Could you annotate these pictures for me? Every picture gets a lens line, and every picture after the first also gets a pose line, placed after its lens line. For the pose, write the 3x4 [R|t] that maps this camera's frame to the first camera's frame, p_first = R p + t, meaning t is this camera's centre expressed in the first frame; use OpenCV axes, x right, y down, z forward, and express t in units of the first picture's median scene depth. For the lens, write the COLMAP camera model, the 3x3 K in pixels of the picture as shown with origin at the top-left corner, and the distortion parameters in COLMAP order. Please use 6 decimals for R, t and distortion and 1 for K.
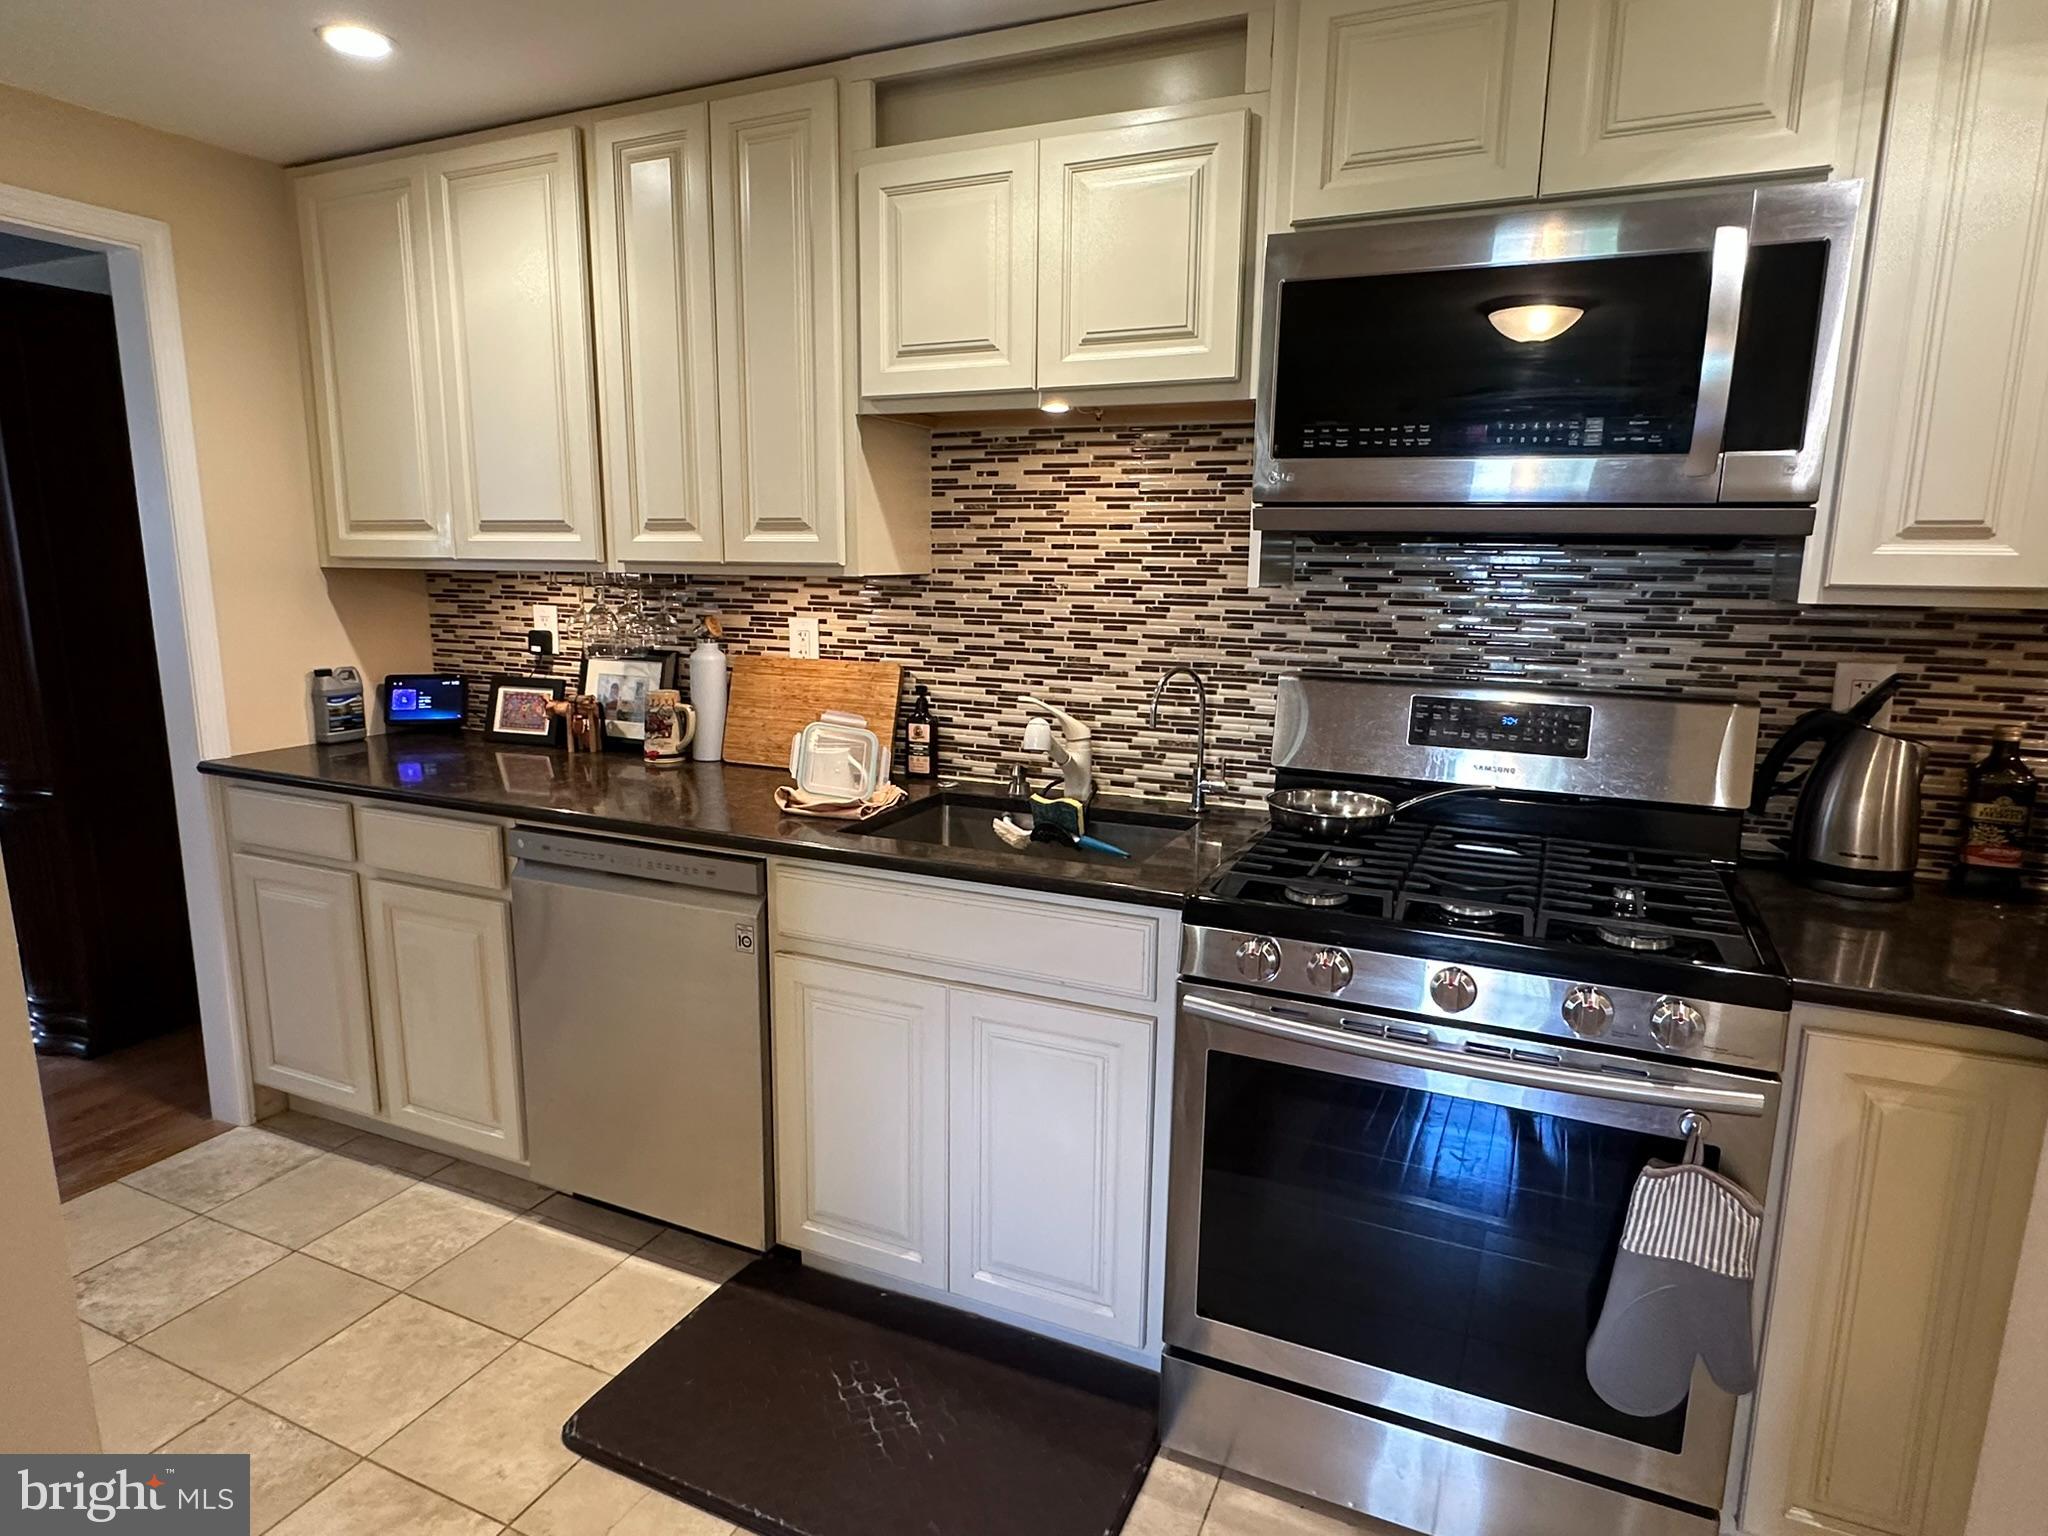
lens RADIAL K [[1175.7, 0, 1019.0], [0, 1175.7, 769.5], [0, 0, 1]] dist [-0.001679, 0.000966]
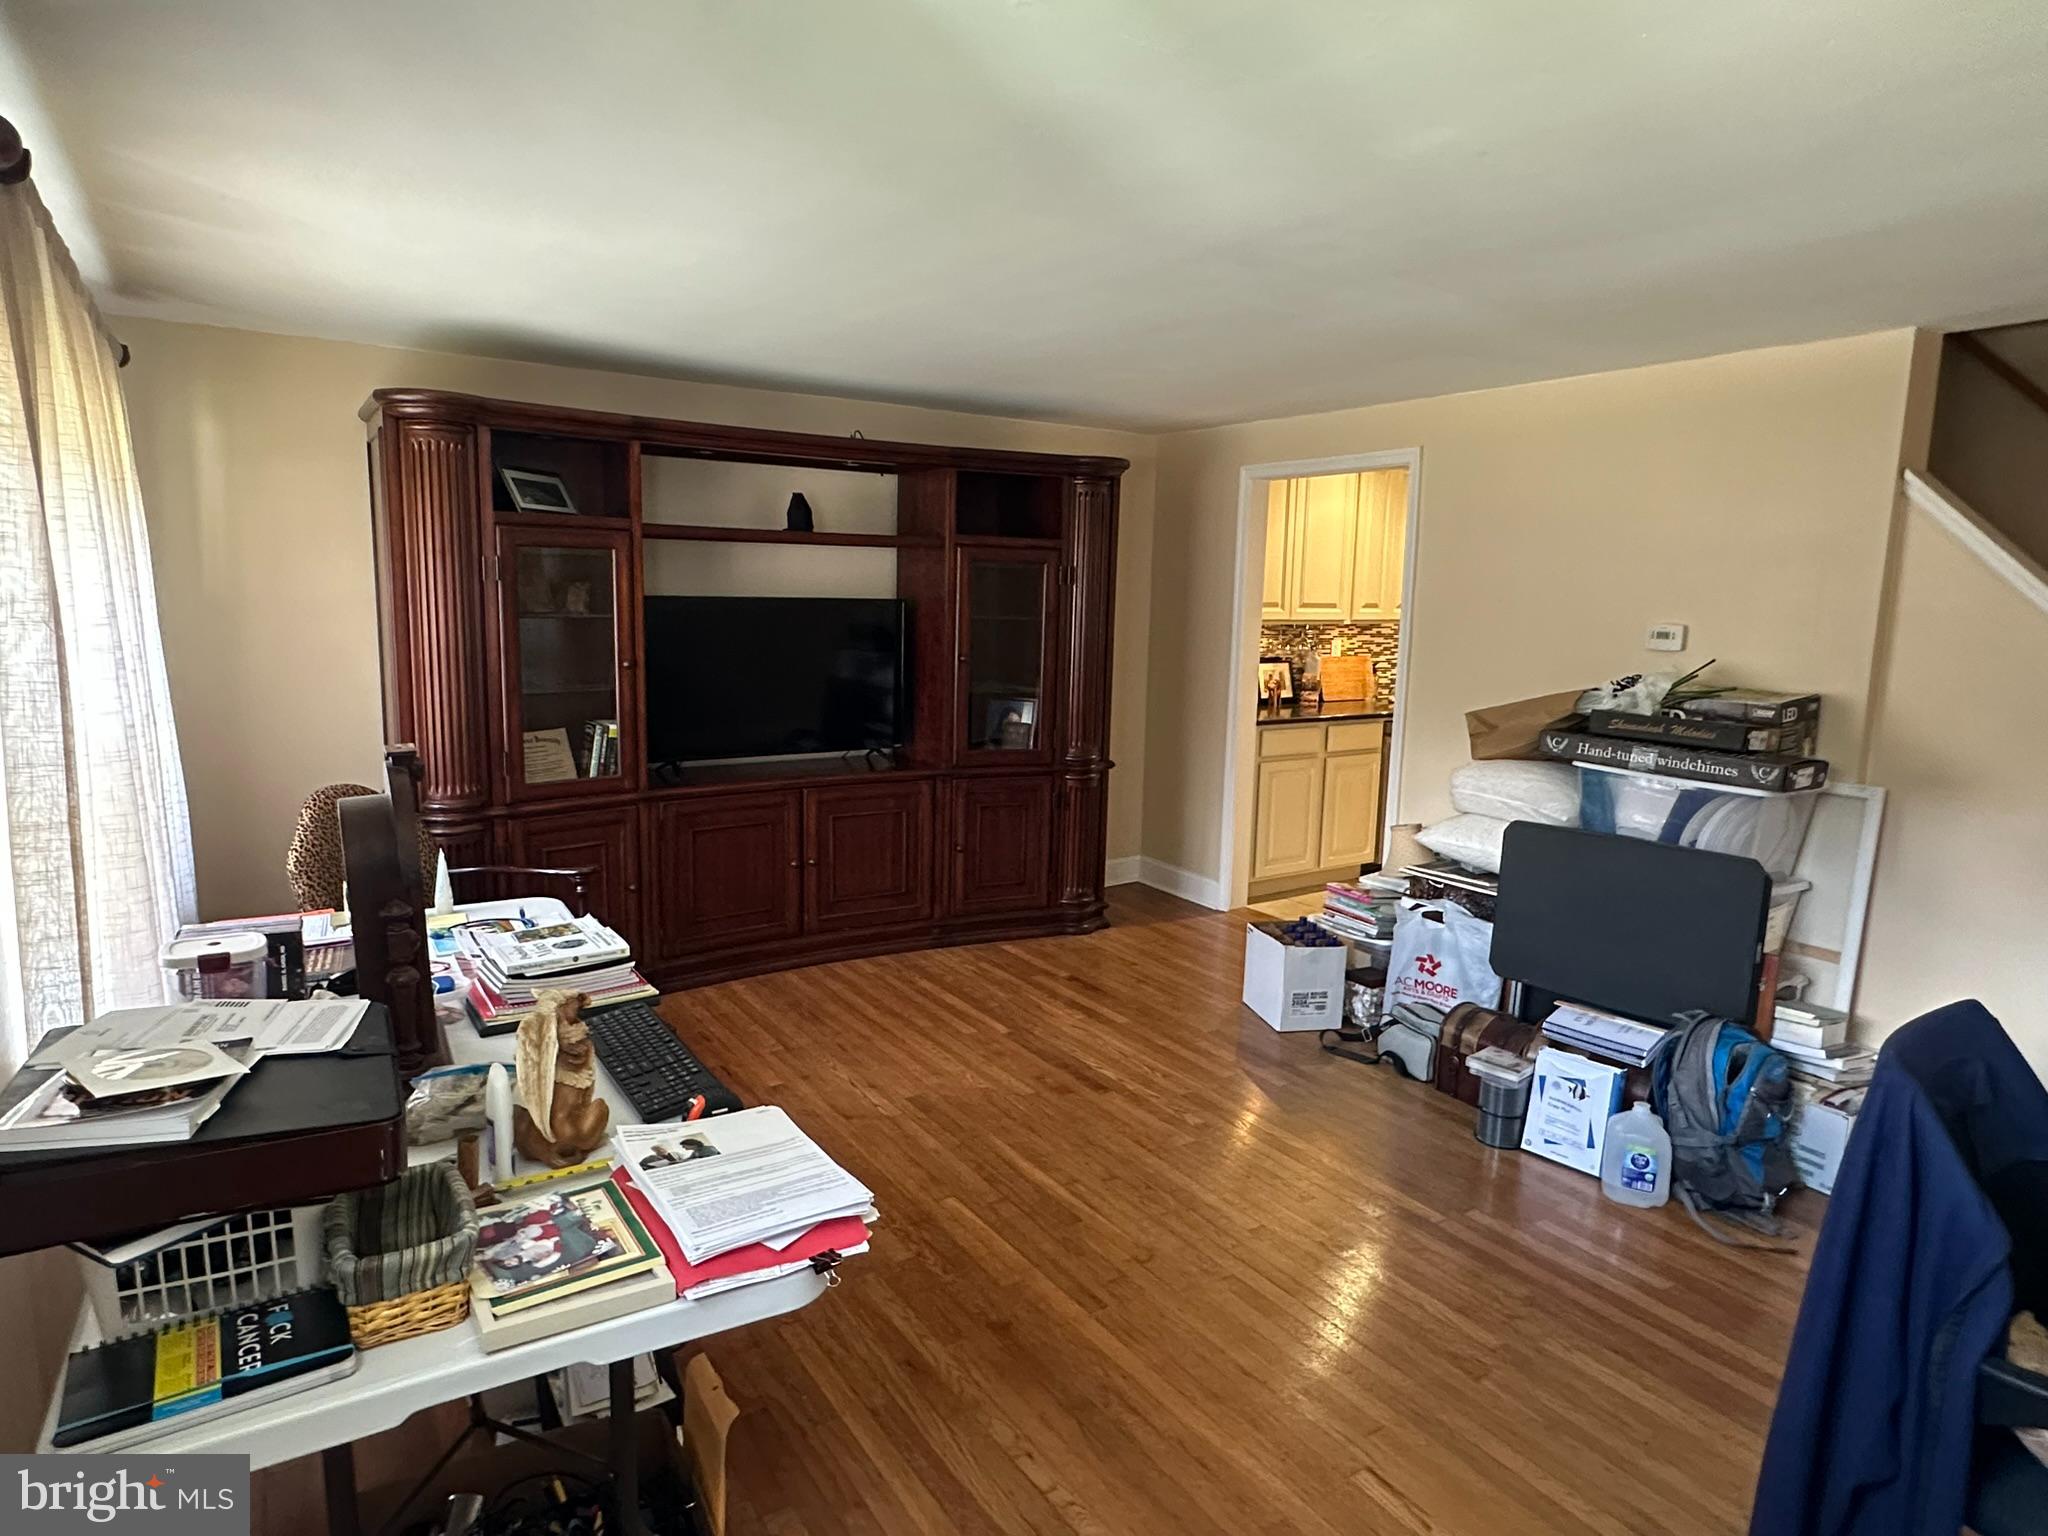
lens RADIAL K [[1175.7, 0, 1020.8], [0, 1175.7, 767.8], [0, 0, 1]] dist [-0.001679, 0.000966]
pose [[0.520017, -0.128210, 0.844479, -3.082784], [0.138586, 0.988235, 0.064697, -0.133014], [-0.842838, 0.083389, 0.531667, 0.301557]]
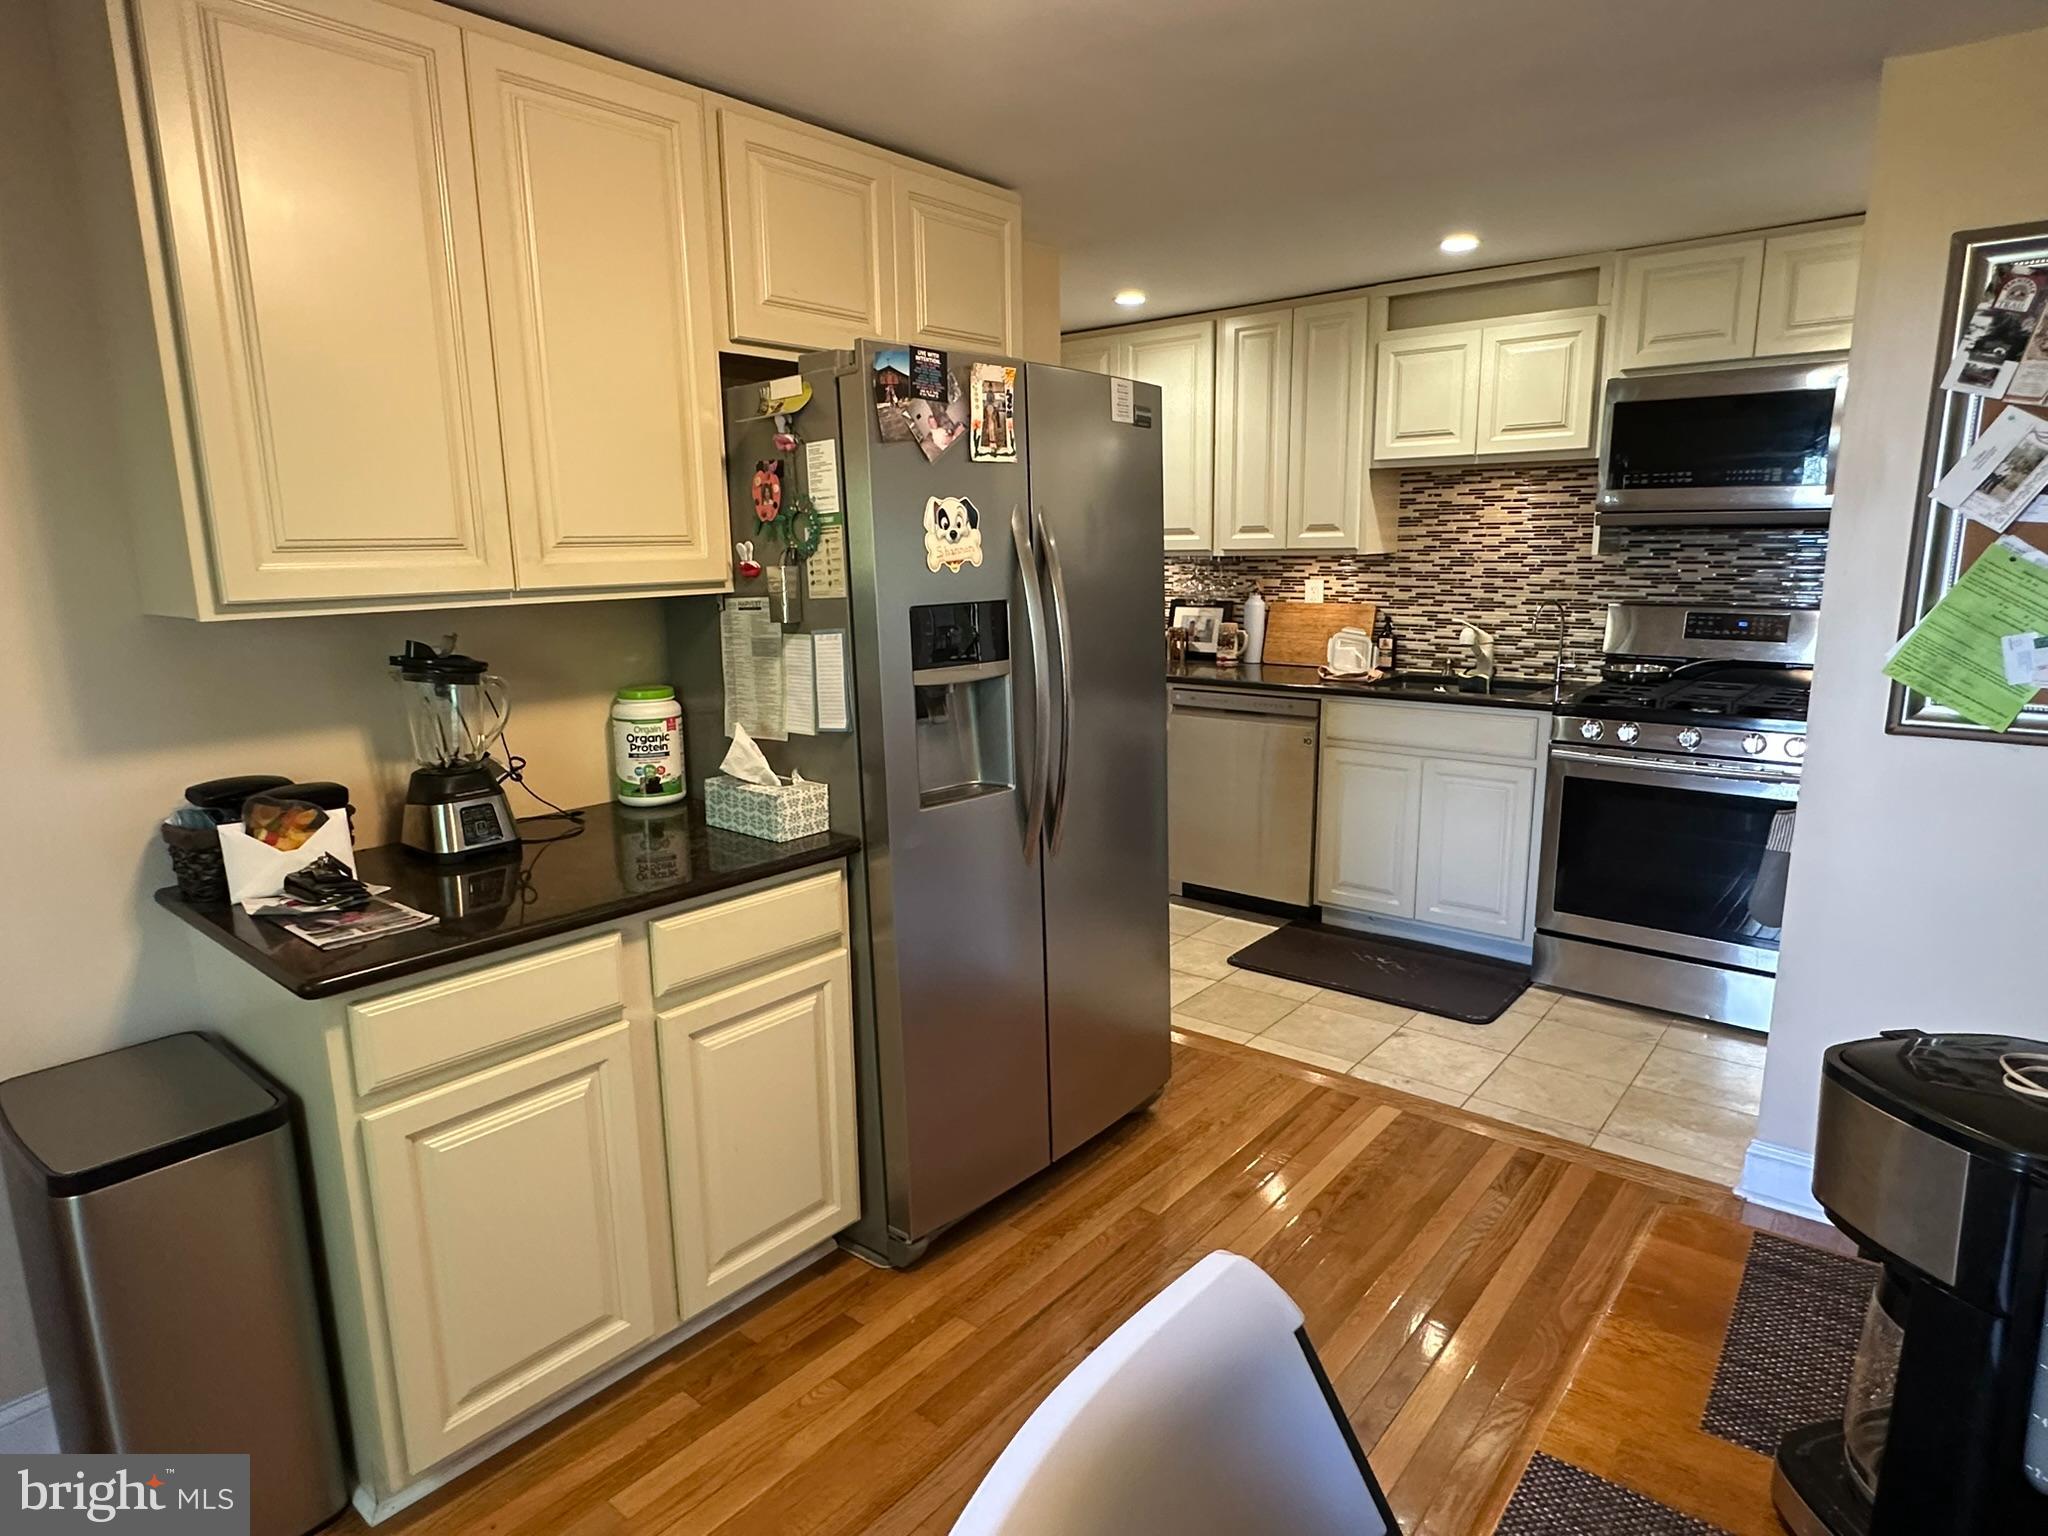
lens RADIAL K [[1175.7, 0, 1019.6], [0, 1175.7, 774.1], [0, 0, 1]] dist [-0.001679, 0.000966]
pose [[0.966002, 0.026112, -0.257213, -0.173022], [-0.022438, 0.999600, 0.017210, 0.161110], [0.257560, -0.010854, 0.966201, -0.929090]]
